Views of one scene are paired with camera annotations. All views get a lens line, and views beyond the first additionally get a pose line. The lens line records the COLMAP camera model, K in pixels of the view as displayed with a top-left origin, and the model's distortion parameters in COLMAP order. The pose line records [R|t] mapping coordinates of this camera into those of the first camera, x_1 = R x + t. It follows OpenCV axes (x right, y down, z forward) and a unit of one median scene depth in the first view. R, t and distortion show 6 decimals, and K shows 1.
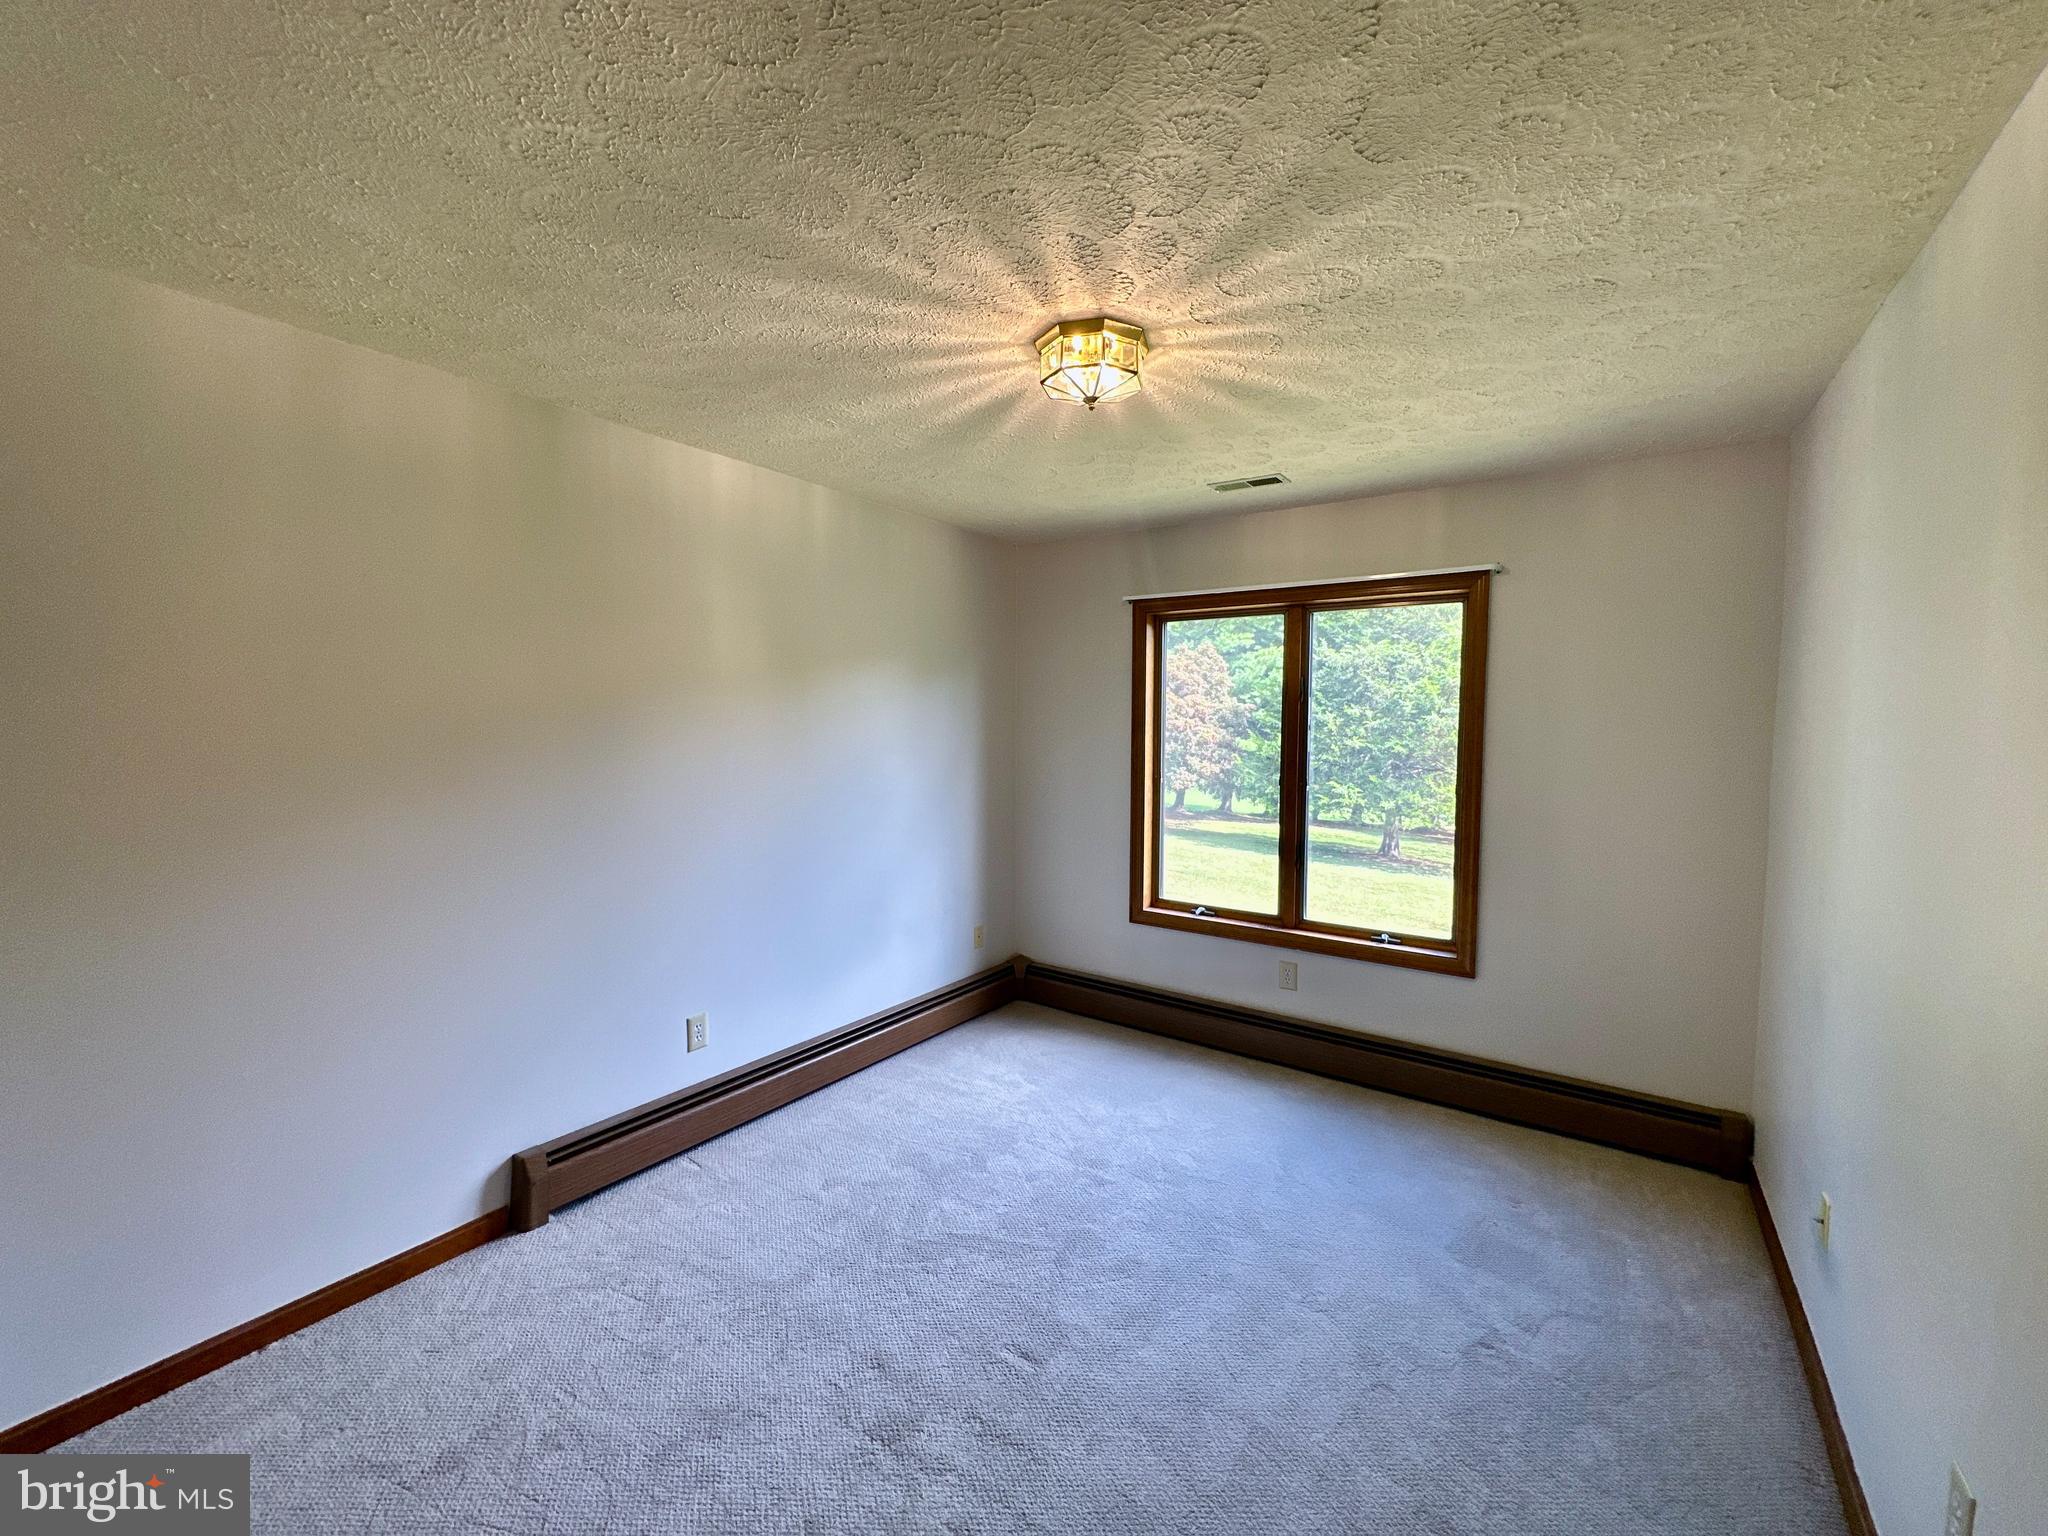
lens RADIAL K [[815.3, 0, 1024.0], [0, 815.3, 768.0], [0, 0, 1]] dist [-0.001127, -0.000299]
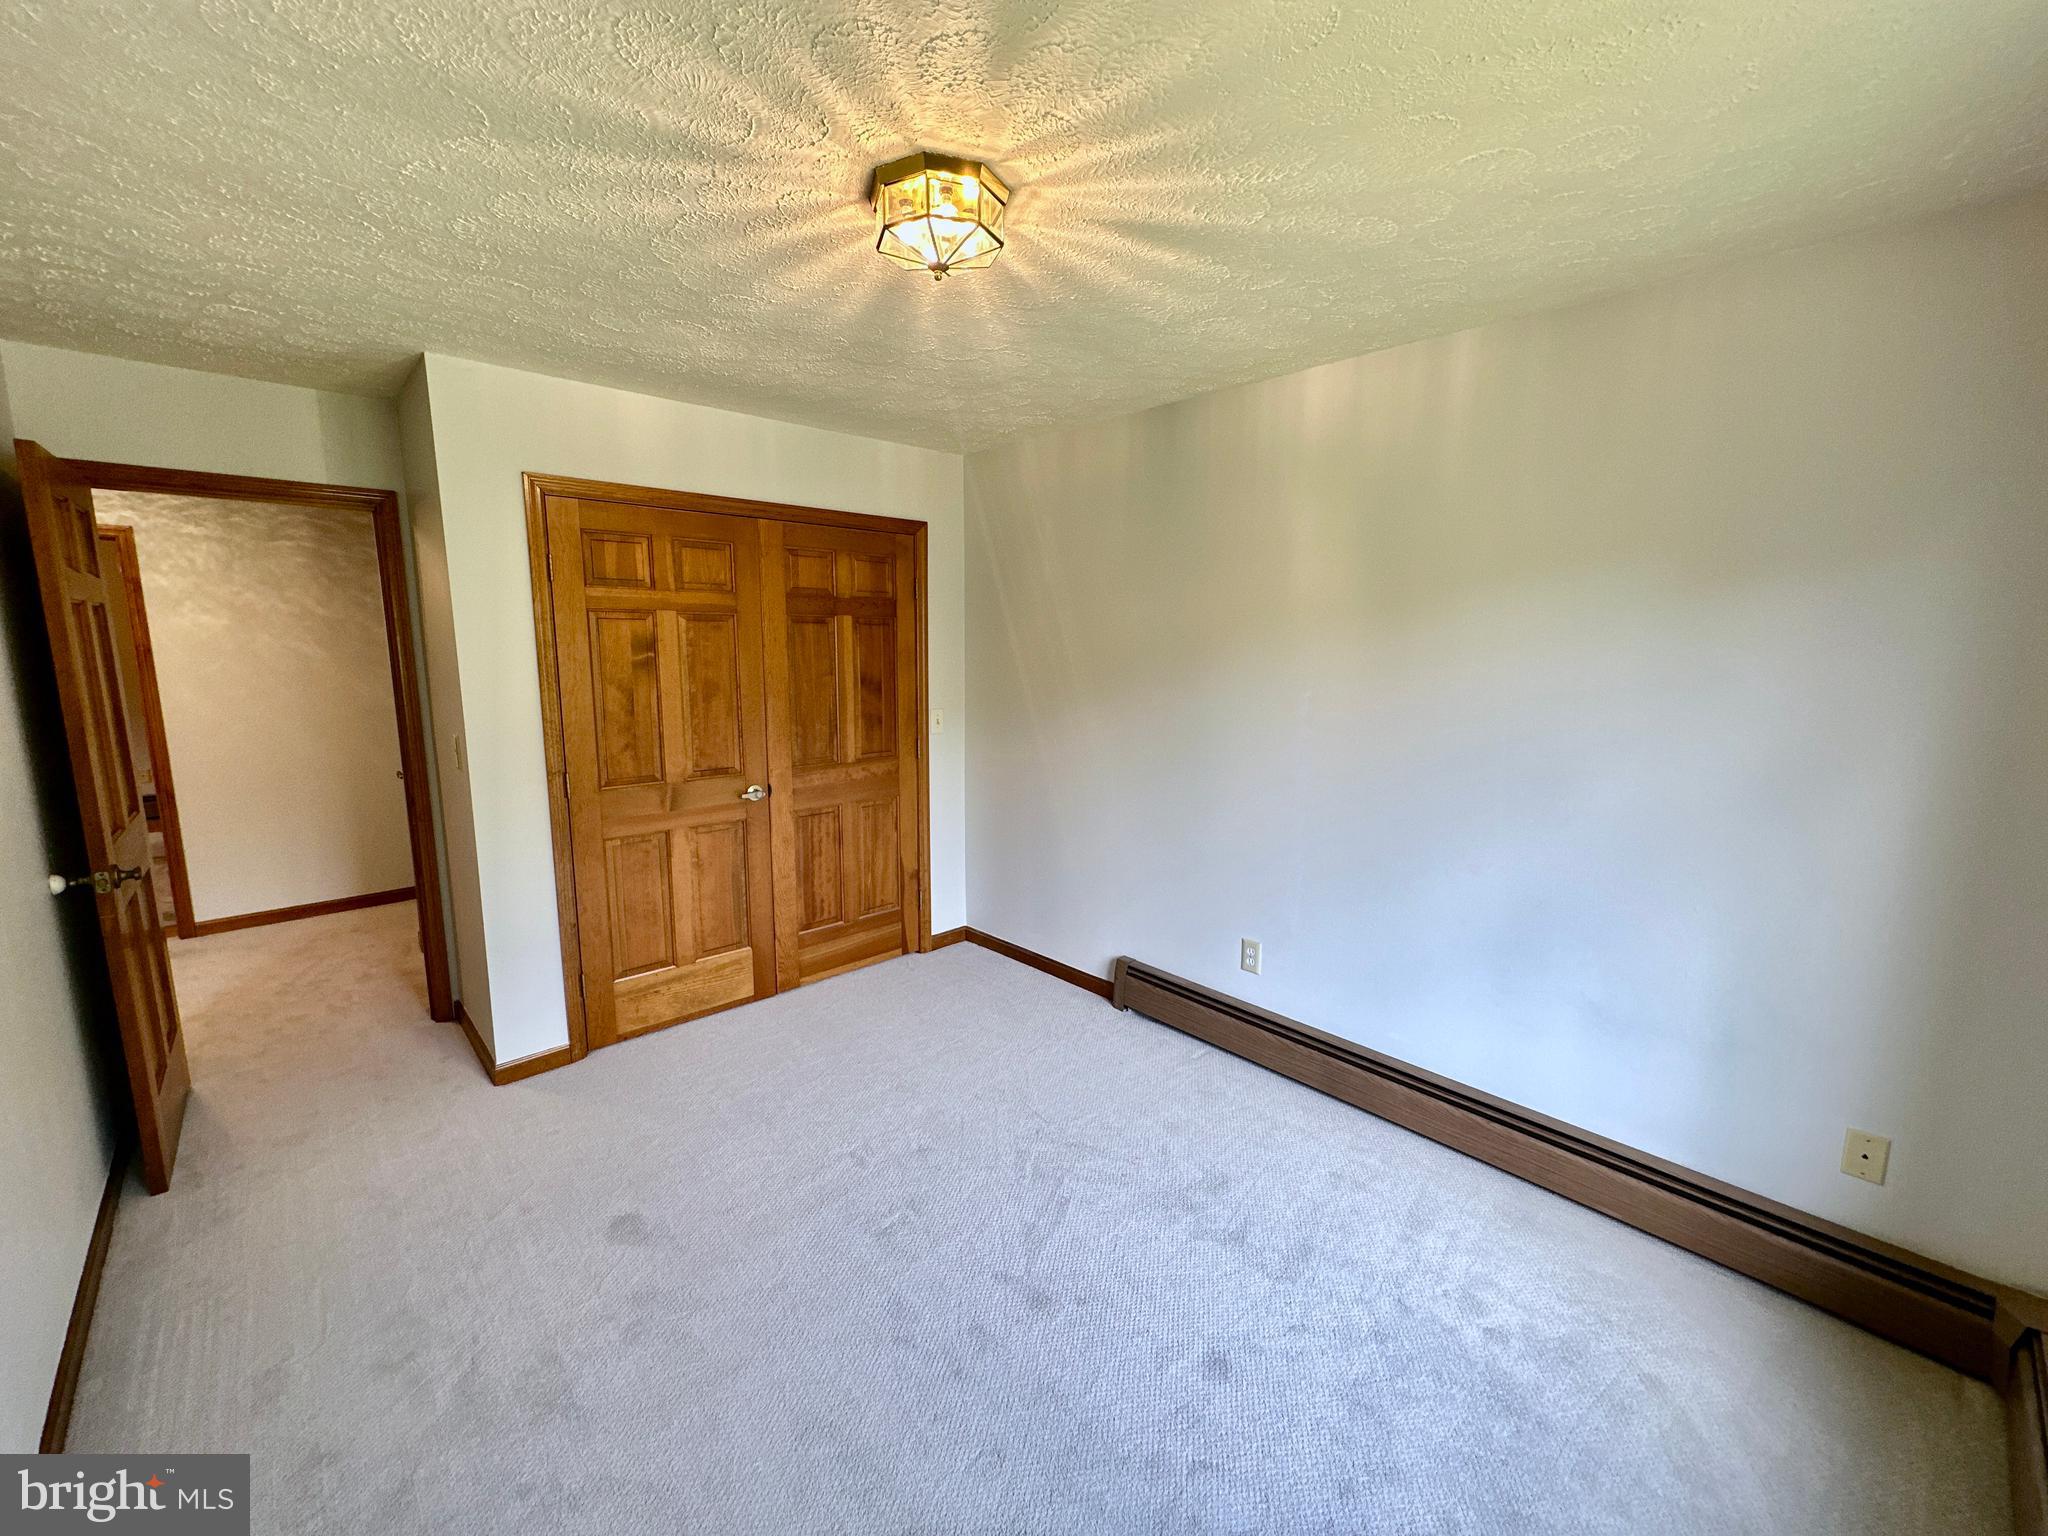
lens RADIAL K [[815.3, 0, 1024.0], [0, 815.3, 768.0], [0, 0, 1]] dist [-0.001127, -0.000299]
pose [[-0.197937, 0.151900, -0.968374, 0.675362], [-0.064026, 0.983806, 0.167408, -0.076815], [0.978121, 0.095137, -0.185006, 0.933757]]
